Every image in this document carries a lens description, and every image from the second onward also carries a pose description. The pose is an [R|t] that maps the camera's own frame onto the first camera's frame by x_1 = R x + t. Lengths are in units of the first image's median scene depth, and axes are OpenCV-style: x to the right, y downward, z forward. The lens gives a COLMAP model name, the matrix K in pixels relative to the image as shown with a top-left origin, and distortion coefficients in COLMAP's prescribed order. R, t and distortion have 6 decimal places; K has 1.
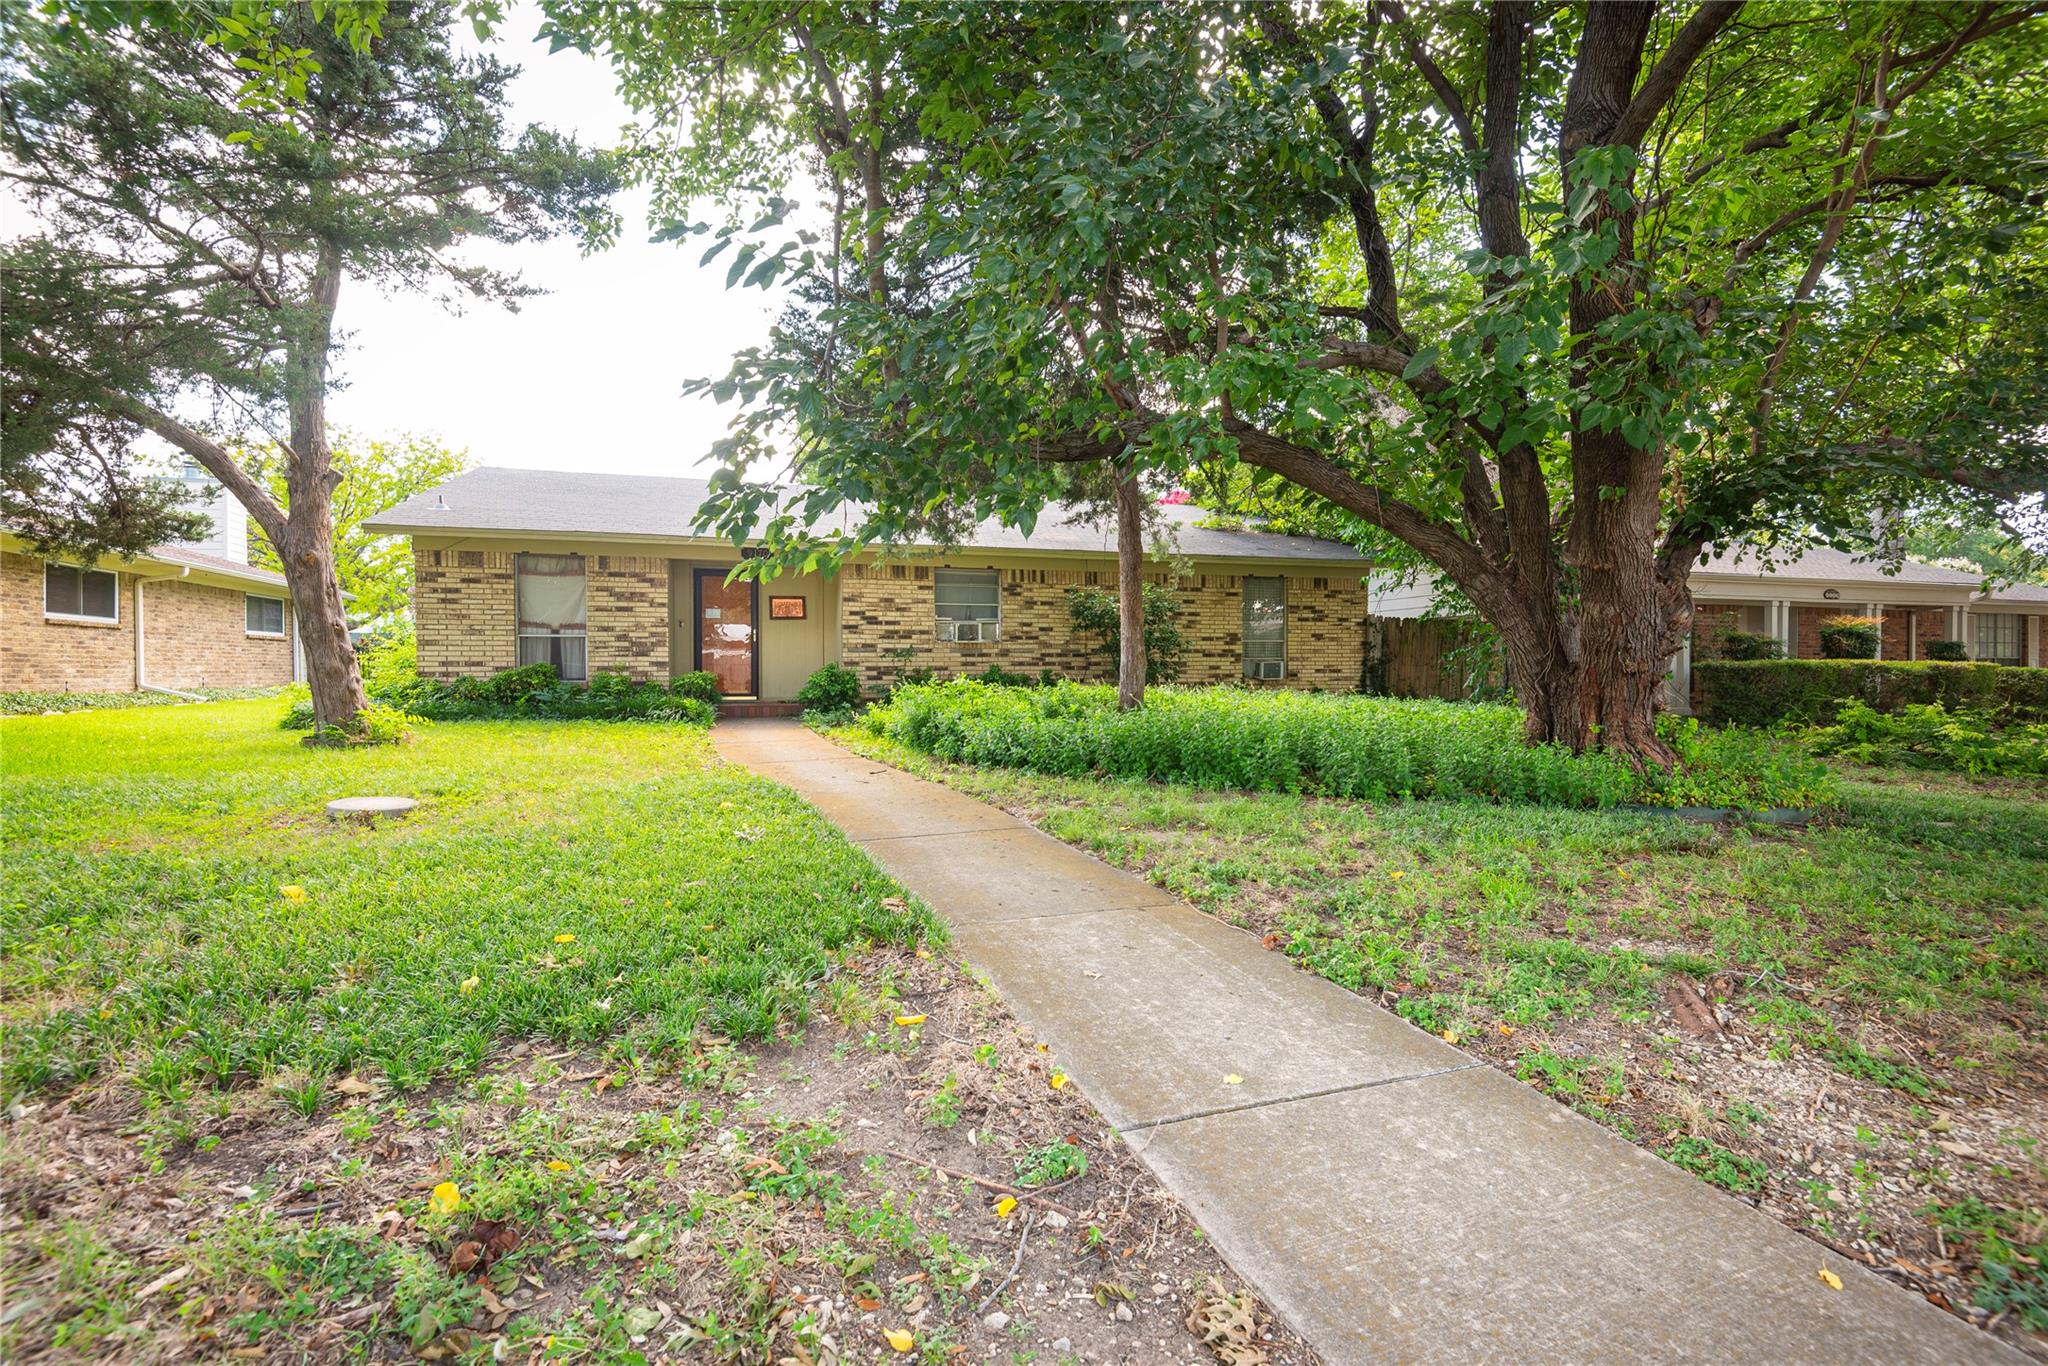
lens RADIAL K [[926.7, 0, 1036.6], [0, 926.7, 684.7], [0, 0, 1]] dist [0.000170, -0.000158]
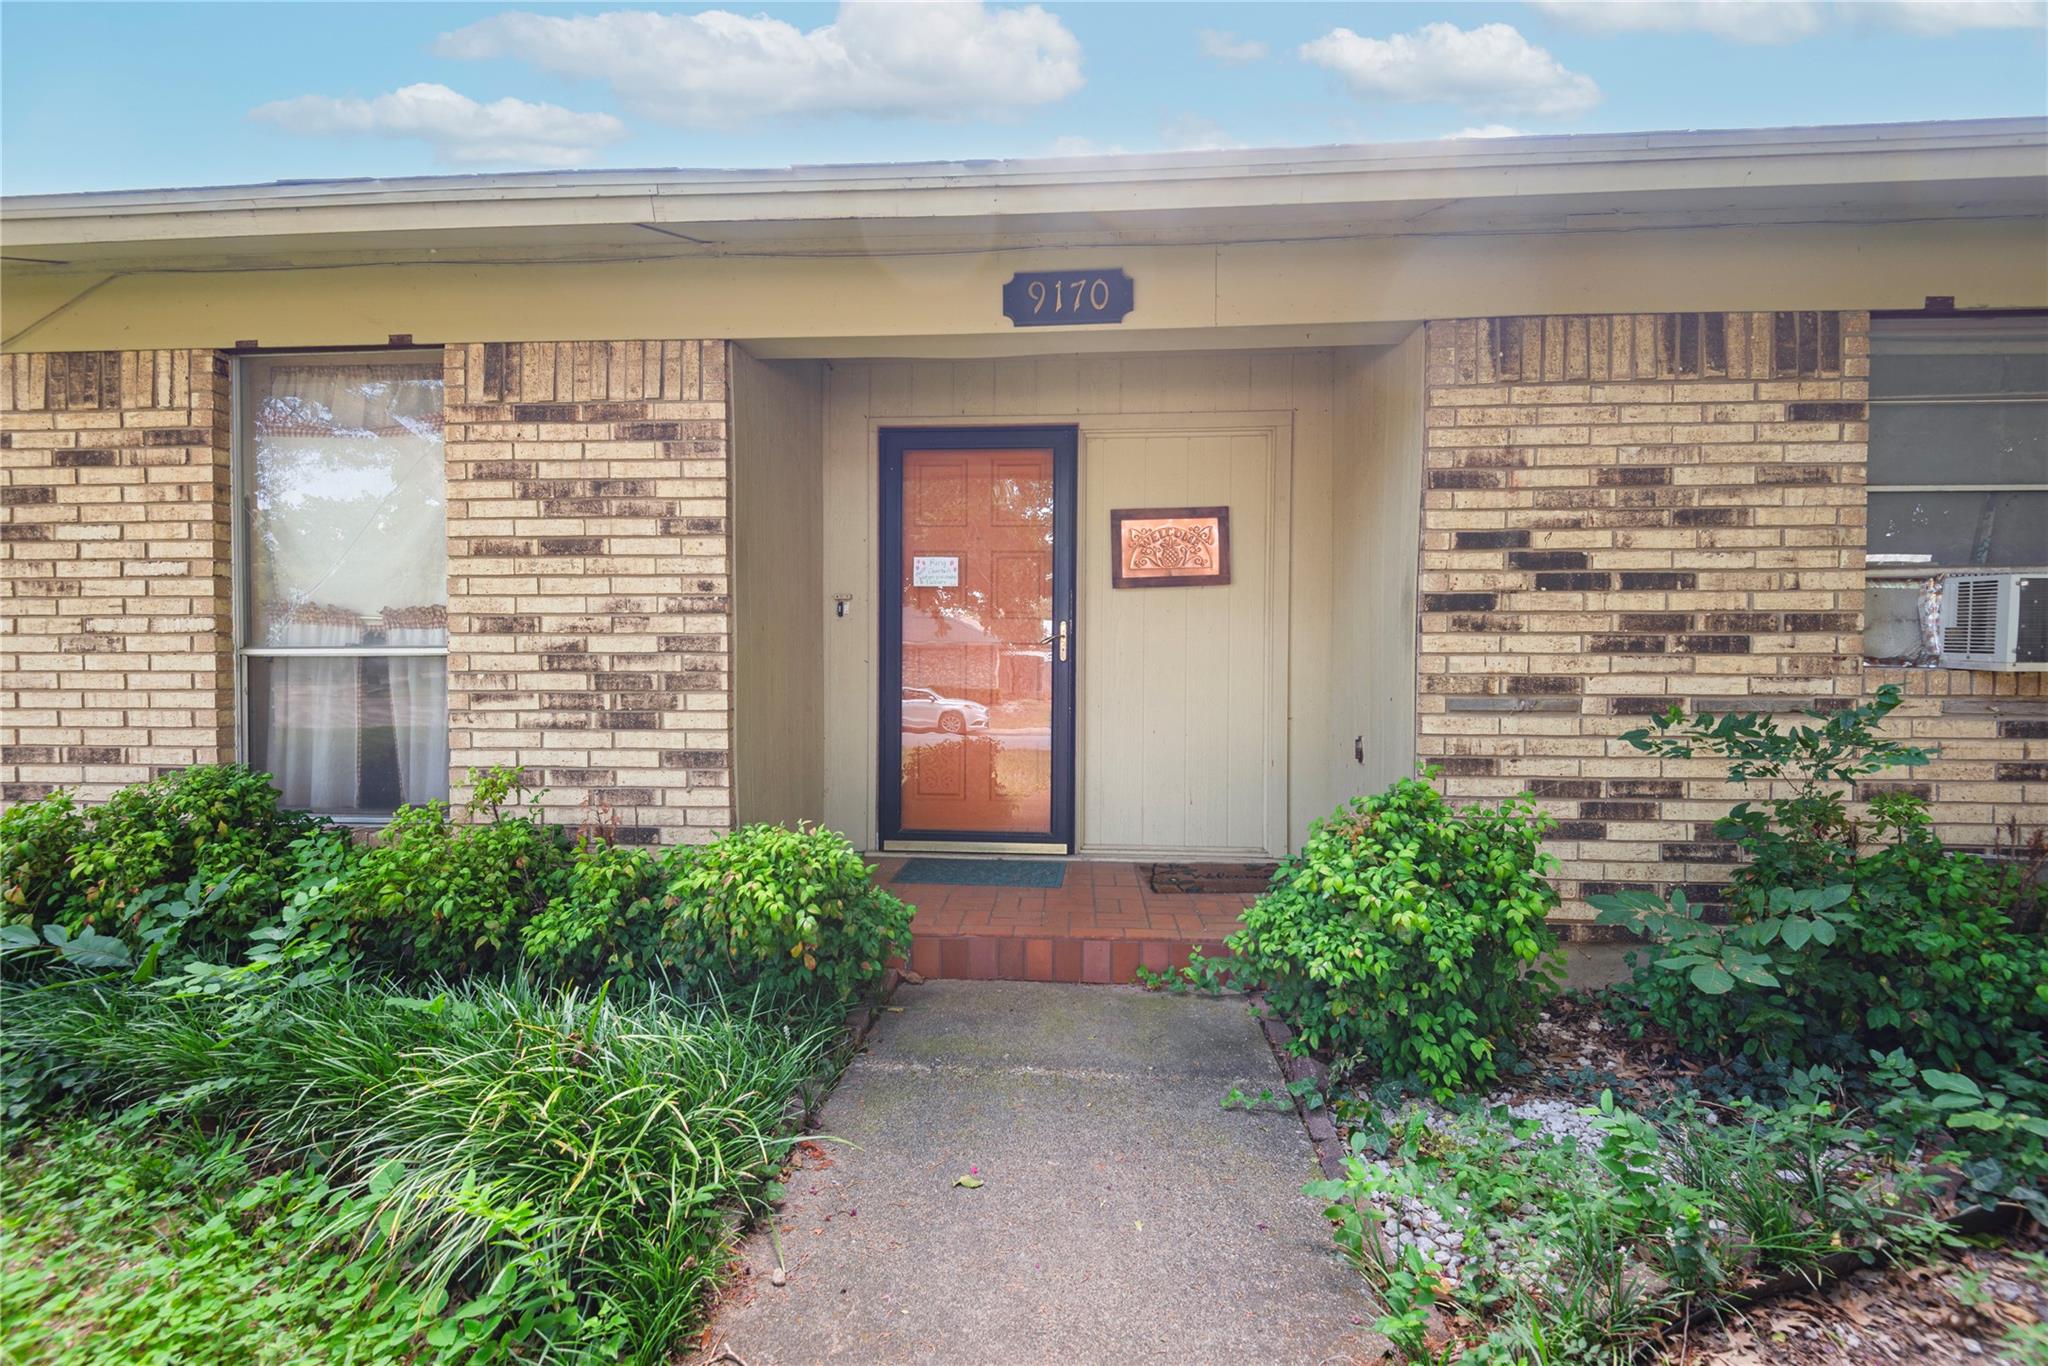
lens RADIAL K [[926.7, 0, 1024.5], [0, 926.7, 684.2], [0, 0, 1]] dist [0.000170, -0.000158]
pose [[0.931899, 0.011612, -0.362532, -0.218205], [-0.007902, 0.999900, 0.011714, -0.044214], [0.362632, -0.008051, 0.931898, 0.752724]]
